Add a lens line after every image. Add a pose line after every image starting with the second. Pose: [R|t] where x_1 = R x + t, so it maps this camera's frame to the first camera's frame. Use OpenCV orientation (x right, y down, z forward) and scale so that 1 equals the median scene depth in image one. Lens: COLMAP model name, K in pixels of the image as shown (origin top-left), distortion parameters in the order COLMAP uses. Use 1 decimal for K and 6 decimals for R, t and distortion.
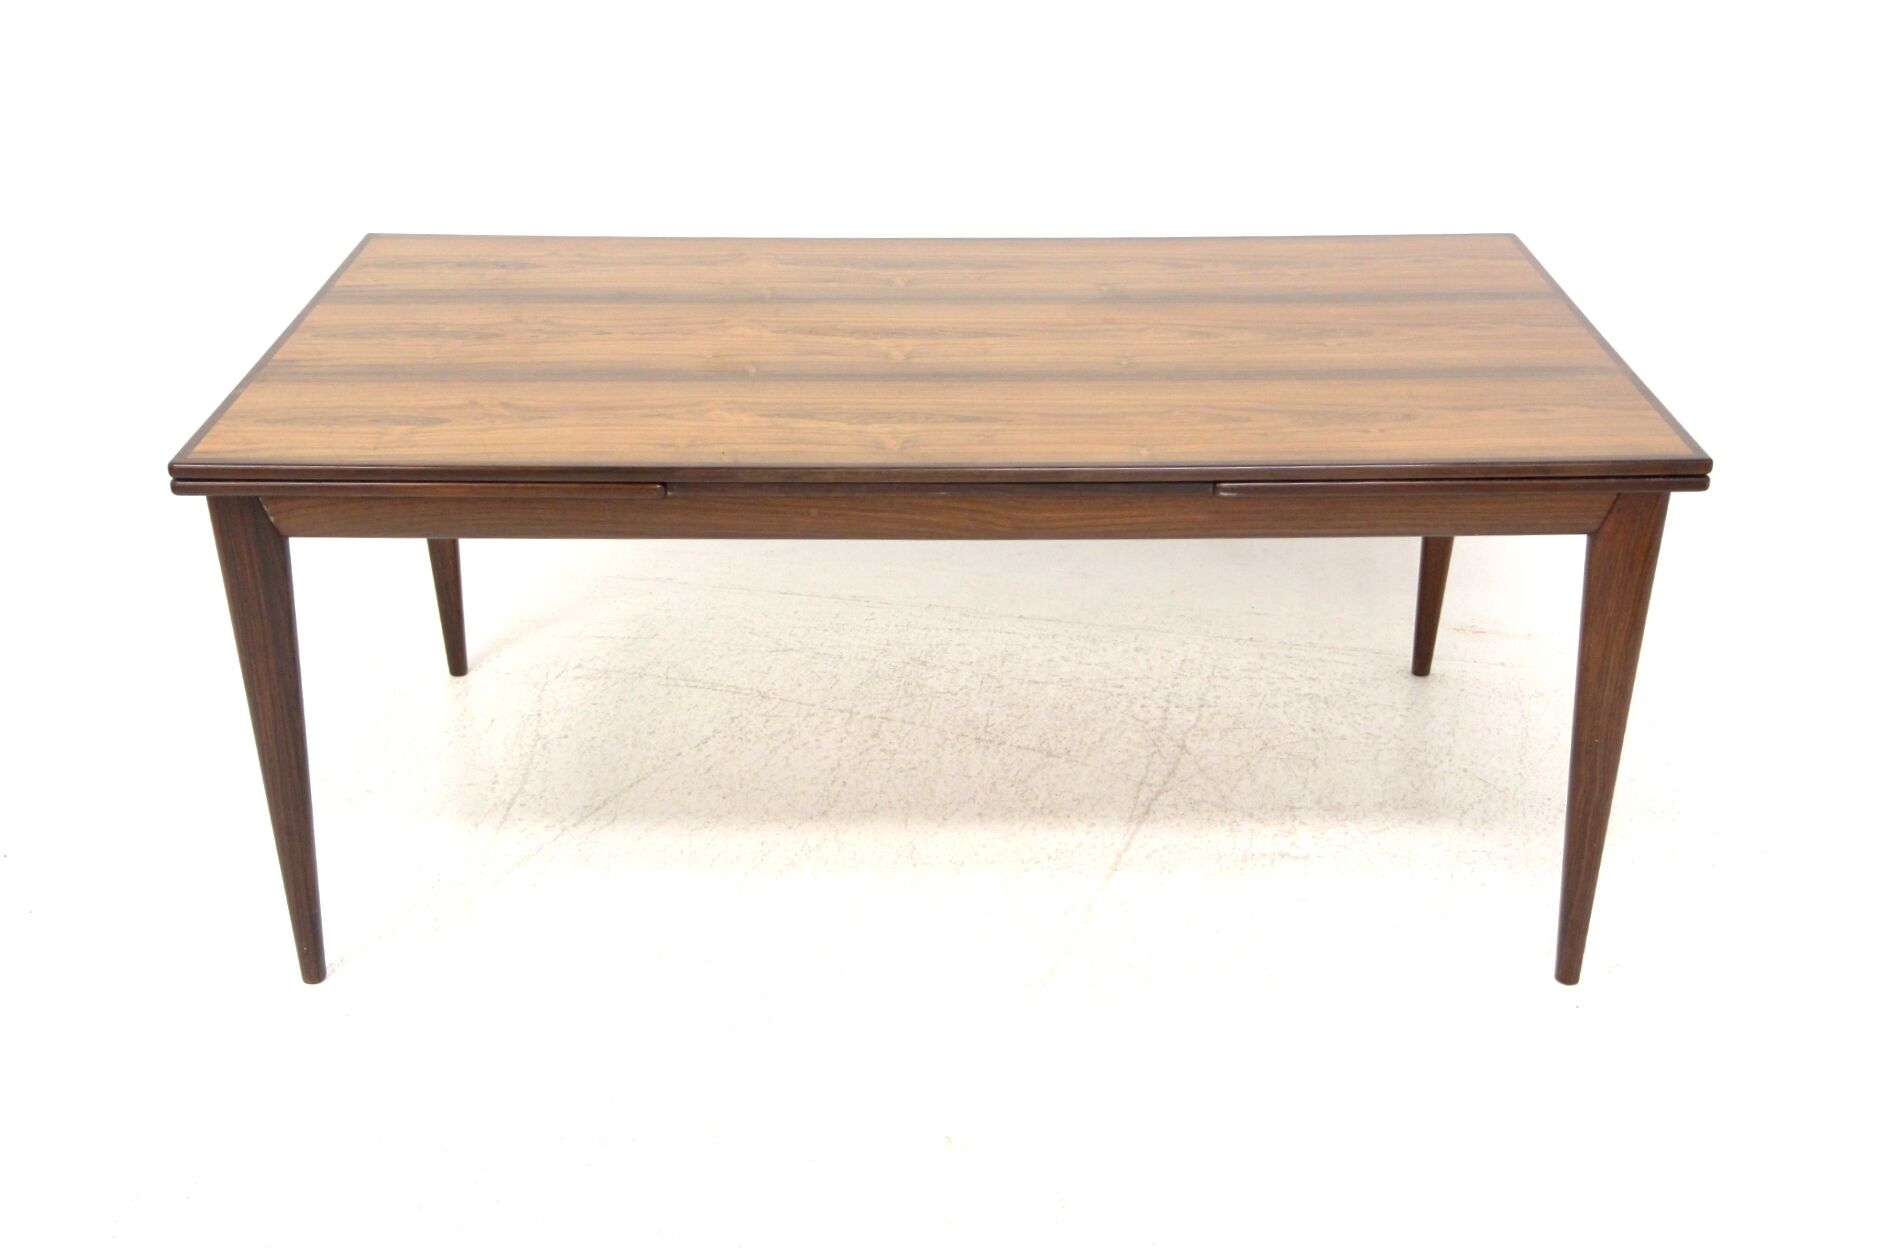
lens RADIAL K [[2397.3, 0, 949.0], [0, 2397.3, 624.0], [0, 0, 1]] dist [0.035297, 0.005140]
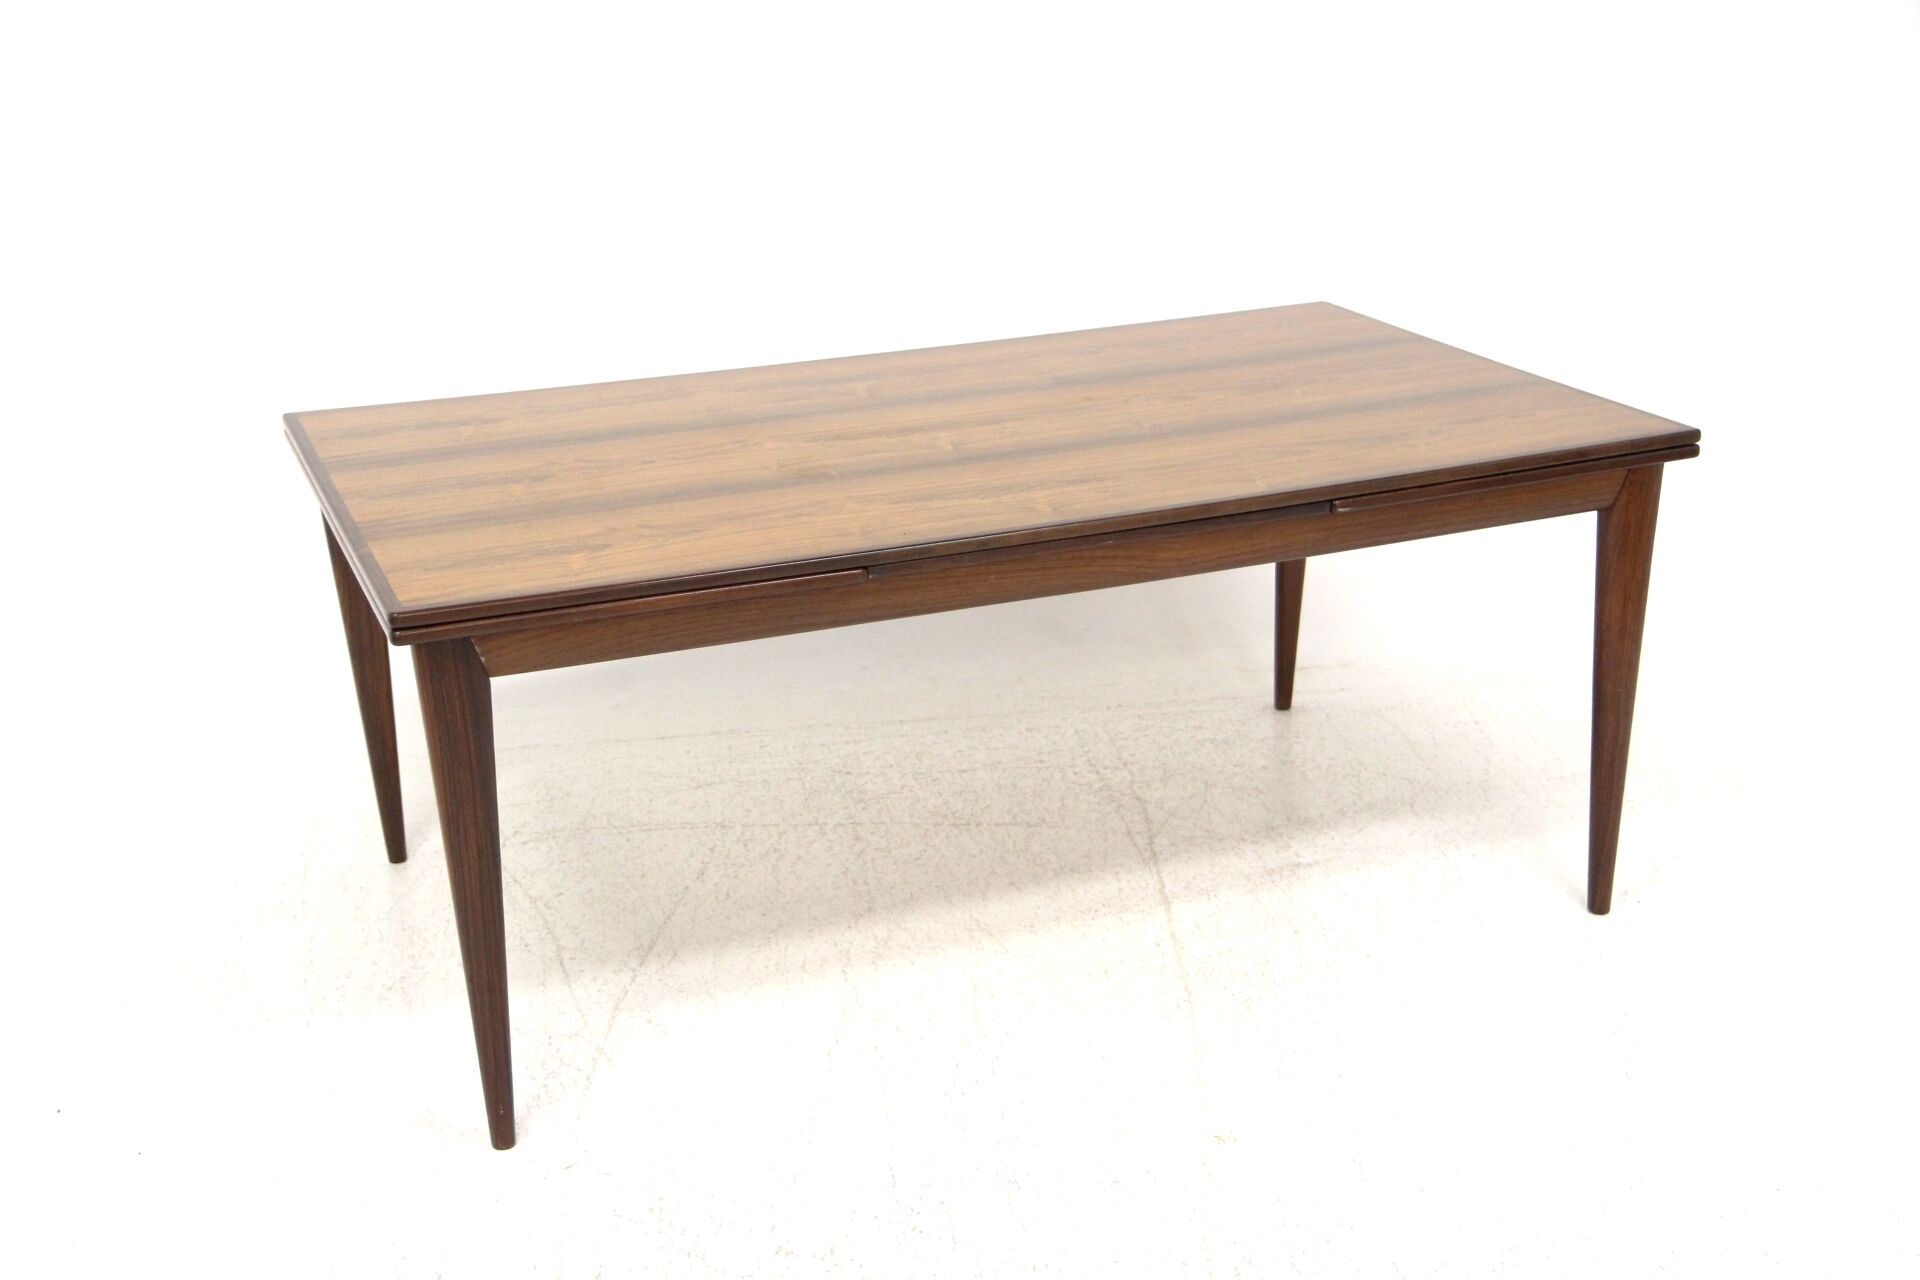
lens RADIAL K [[2432.7, 0, 960.0], [0, 2432.7, 640.0], [0, 0, 1]] dist [0.013728, 0.005959]
pose [[0.929572, -0.142754, 0.339877, -0.396394], [0.171854, 0.983475, -0.056951, 0.035271], [-0.326131, 0.111349, 0.938744, -0.000640]]
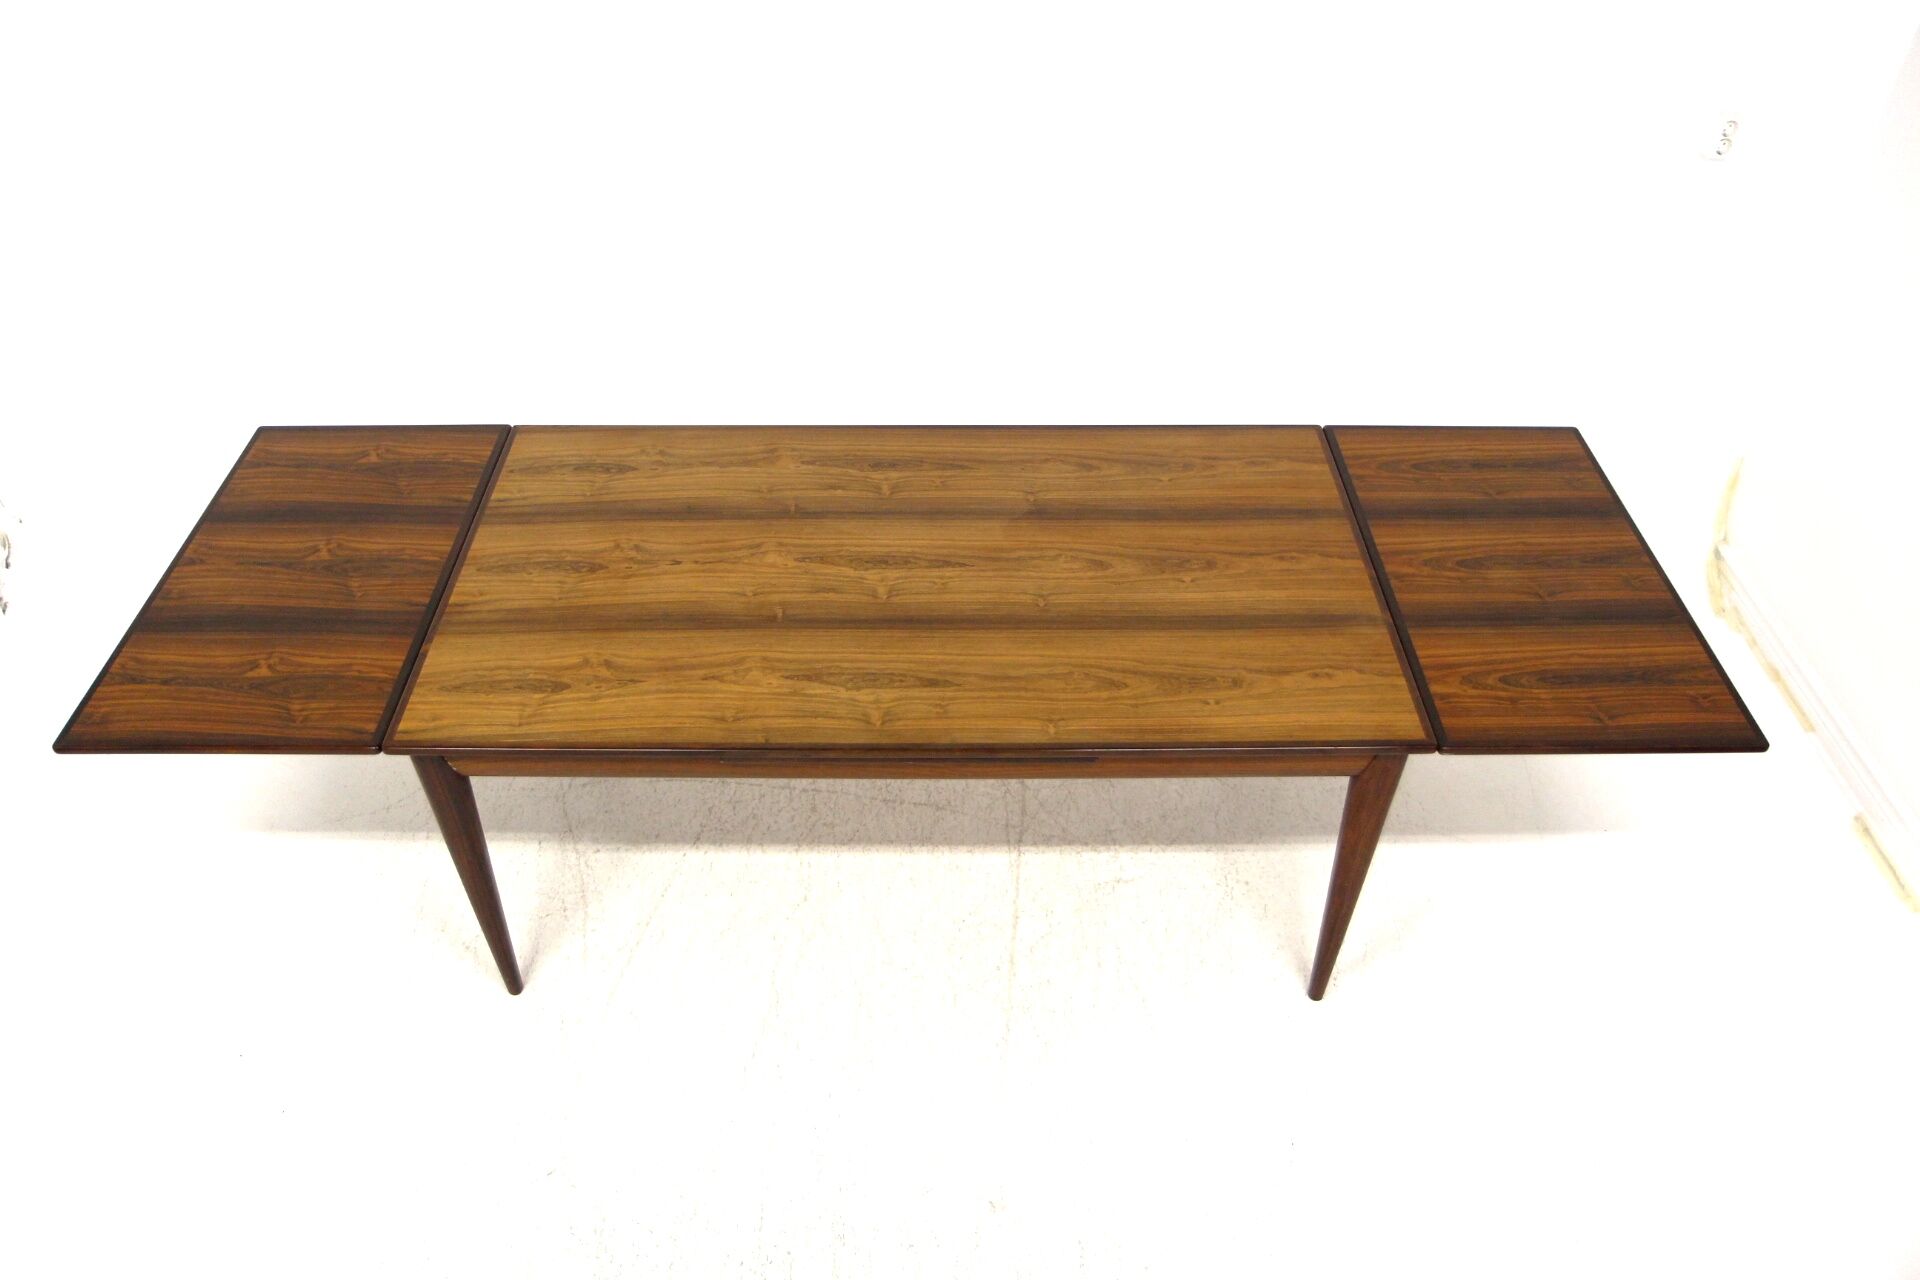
lens RADIAL K [[1522.8, 0, 960.0], [0, 1522.8, 640.0], [0, 0, 1]] dist [-0.129296, 0.000416]
pose [[0.999964, 0.000892, 0.008463, 0.017131], [-0.003235, 0.959655, 0.281162, -0.342064], [-0.007871, -0.281179, 0.959623, 0.128338]]
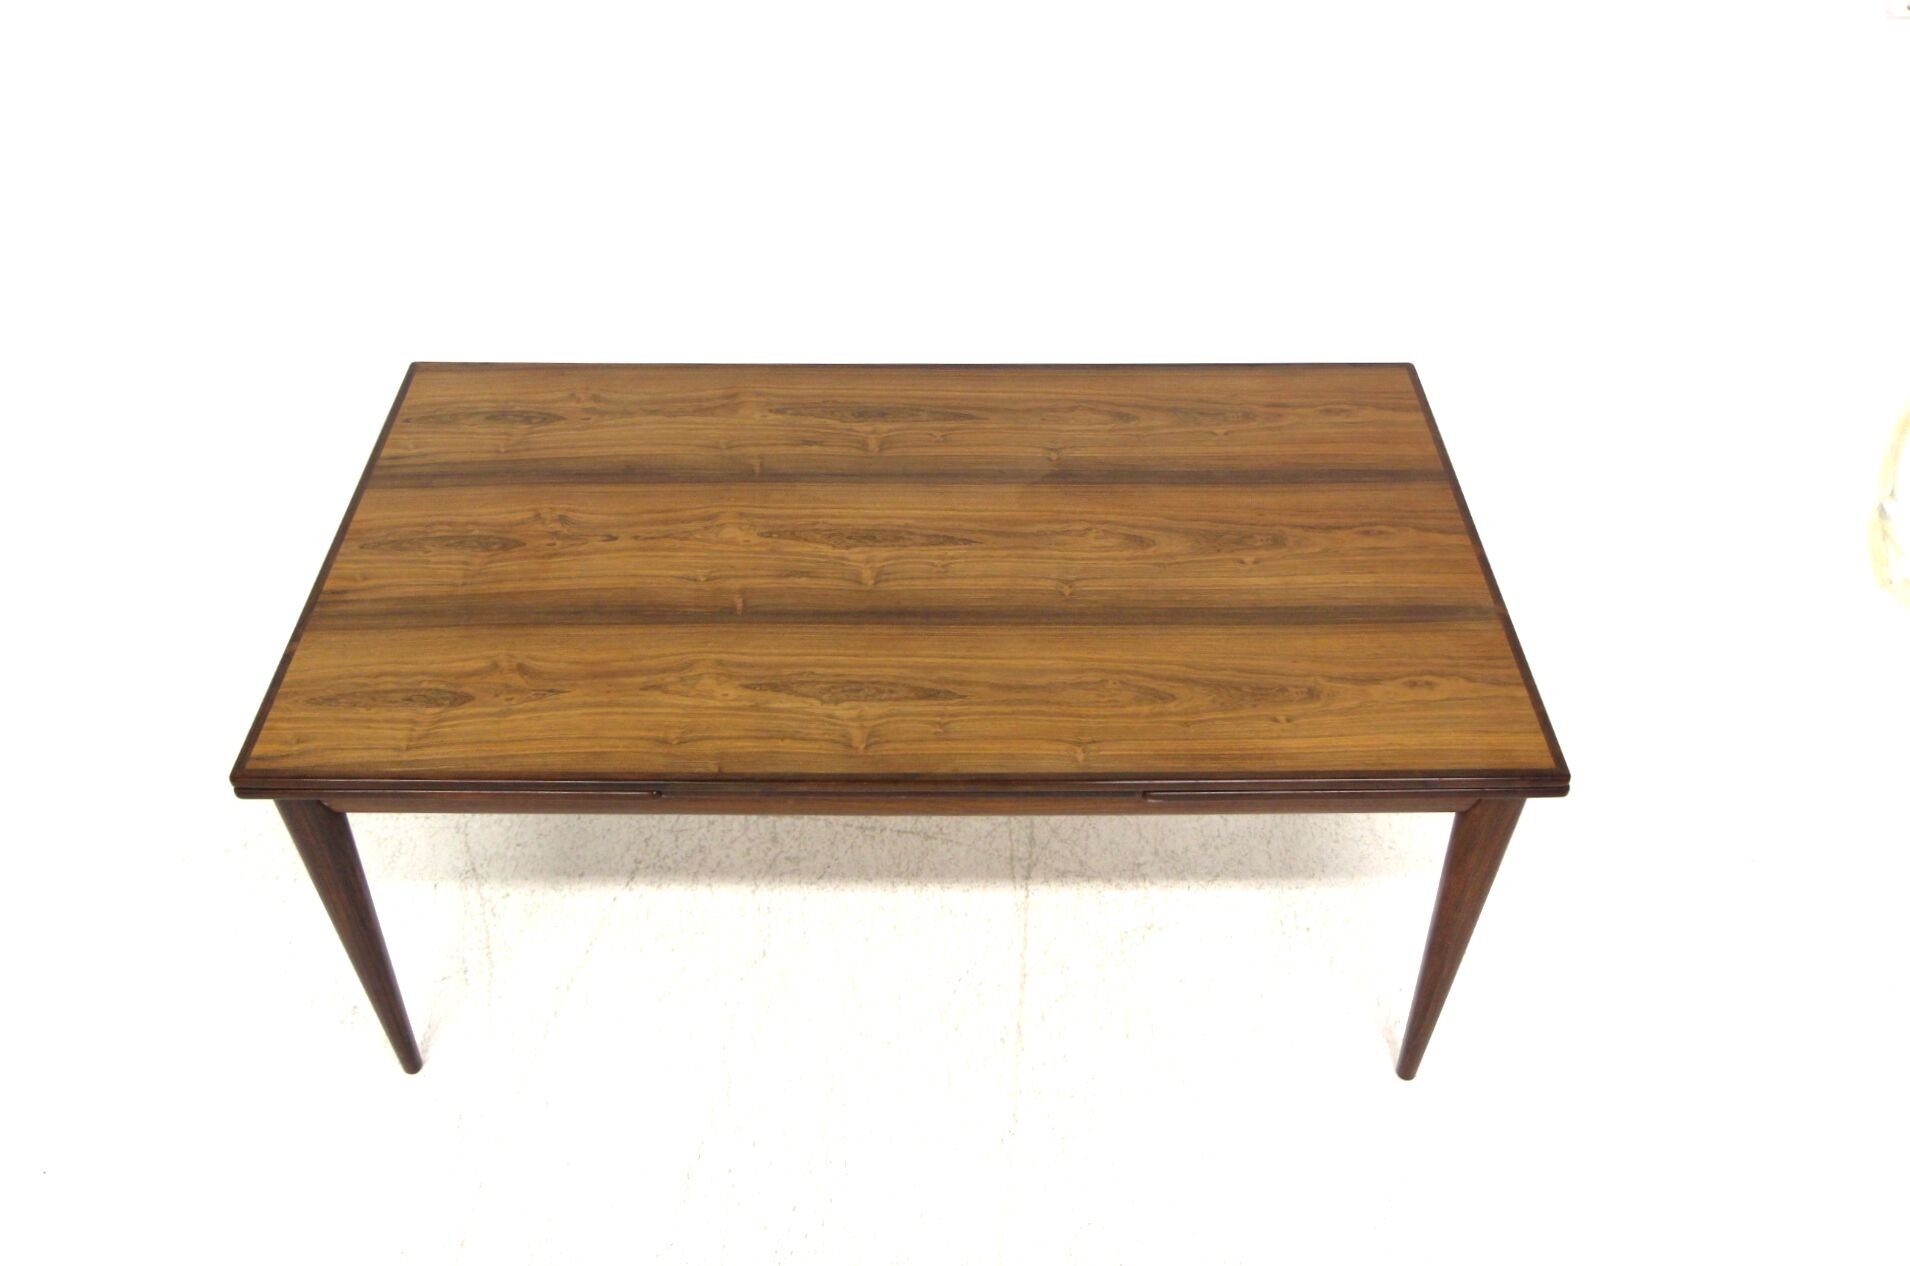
lens RADIAL K [[1703.9, 0, 955.0], [0, 1703.9, 633.0], [0, 0, 1]] dist [-0.060766, -0.000592]
pose [[0.999996, 0.002029, 0.001906, 0.018586], [-0.002516, 0.951772, 0.306794, -0.338086], [-0.001191, -0.306798, 0.951774, 0.225306]]
